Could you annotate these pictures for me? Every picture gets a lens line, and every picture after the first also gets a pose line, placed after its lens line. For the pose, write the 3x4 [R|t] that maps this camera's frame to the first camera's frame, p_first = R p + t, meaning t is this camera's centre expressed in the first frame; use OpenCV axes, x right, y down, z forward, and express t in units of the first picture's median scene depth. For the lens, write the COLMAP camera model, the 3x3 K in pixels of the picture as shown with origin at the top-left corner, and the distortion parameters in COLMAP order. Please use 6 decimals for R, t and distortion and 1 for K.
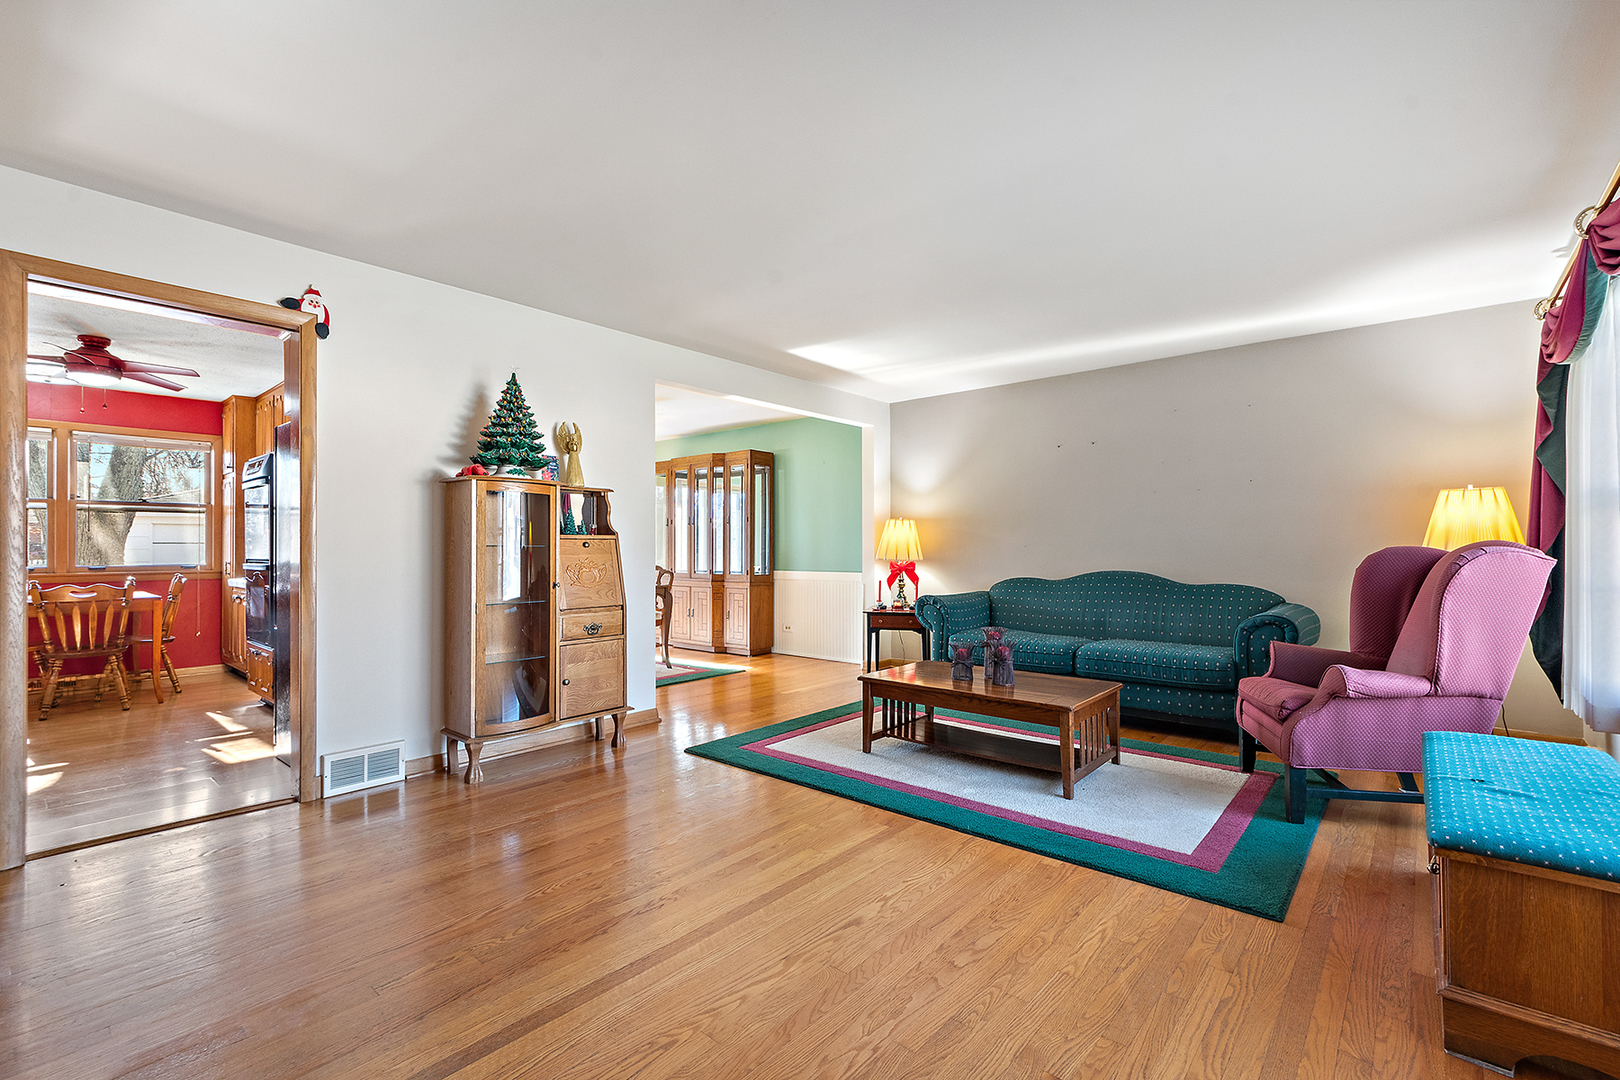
lens RADIAL K [[727.2, 0, 801.9], [0, 727.2, 543.0], [0, 0, 1]] dist [-0.000414, -0.000453]
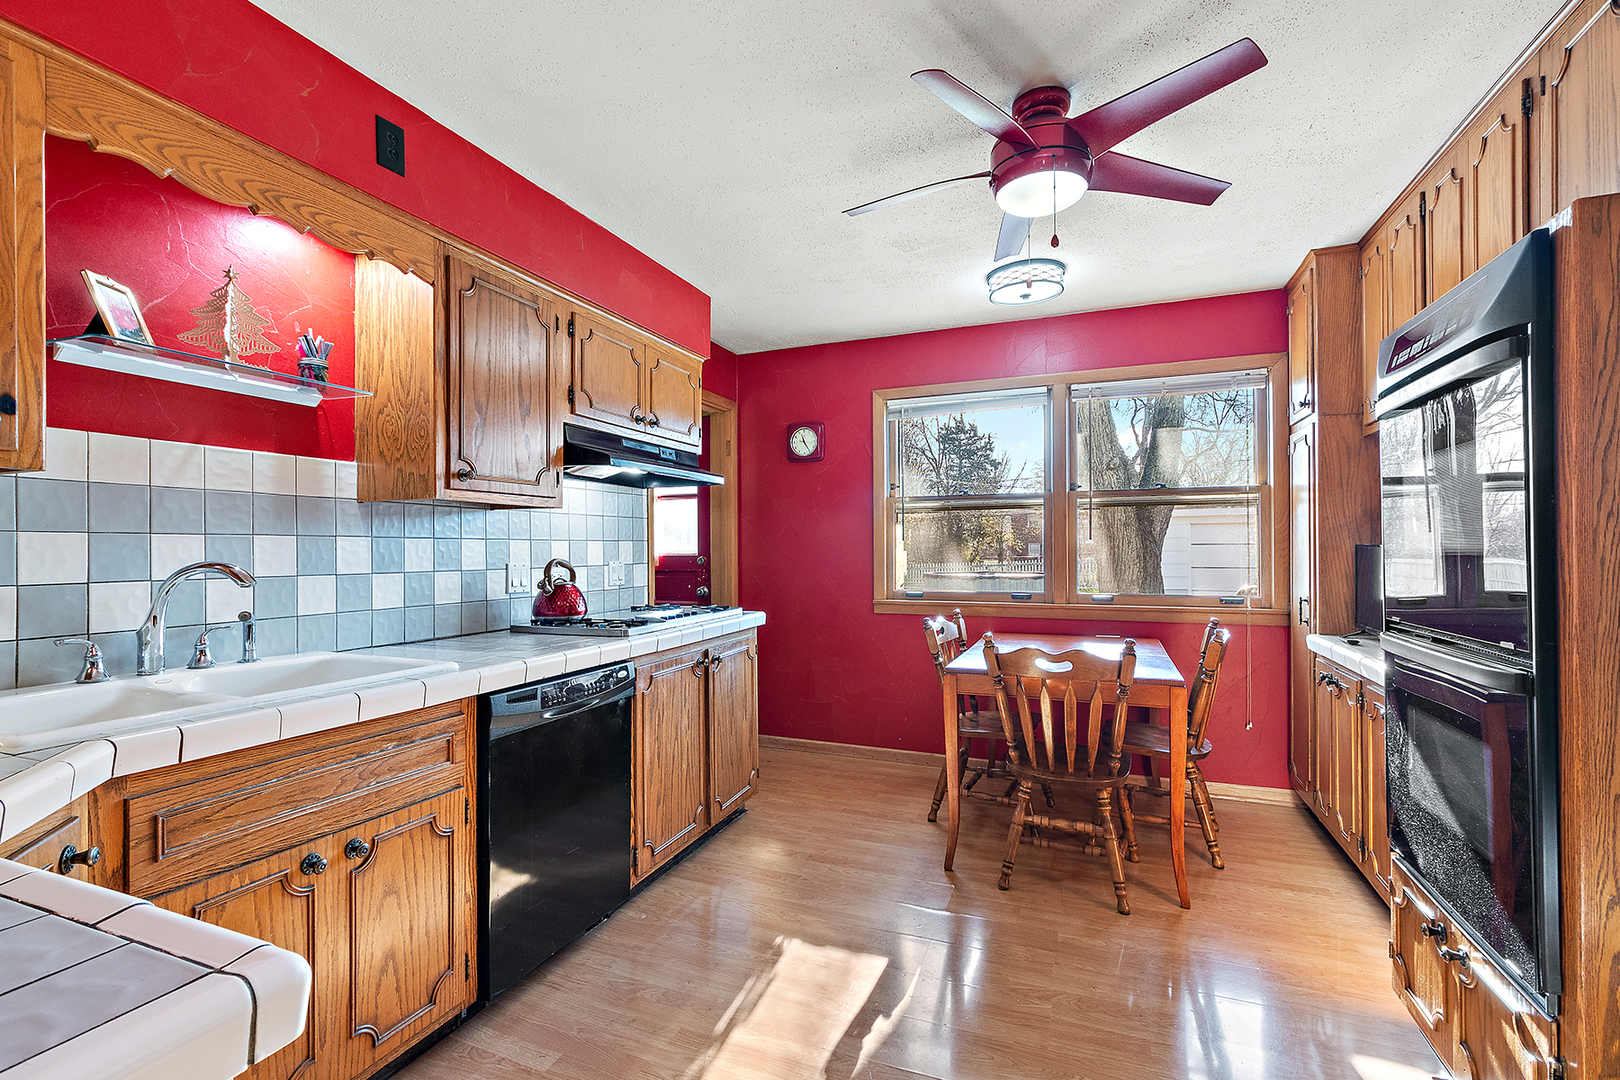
lens RADIAL K [[720.6, 0, 799.5], [0, 720.6, 545.4], [0, 0, 1]] dist [-0.003461, -0.000006]
pose [[0.331135, -0.000917, -0.943583, -0.446476], [0.011421, 0.999930, 0.003036, -0.015135], [0.943514, -0.011782, 0.331122, 0.521077]]
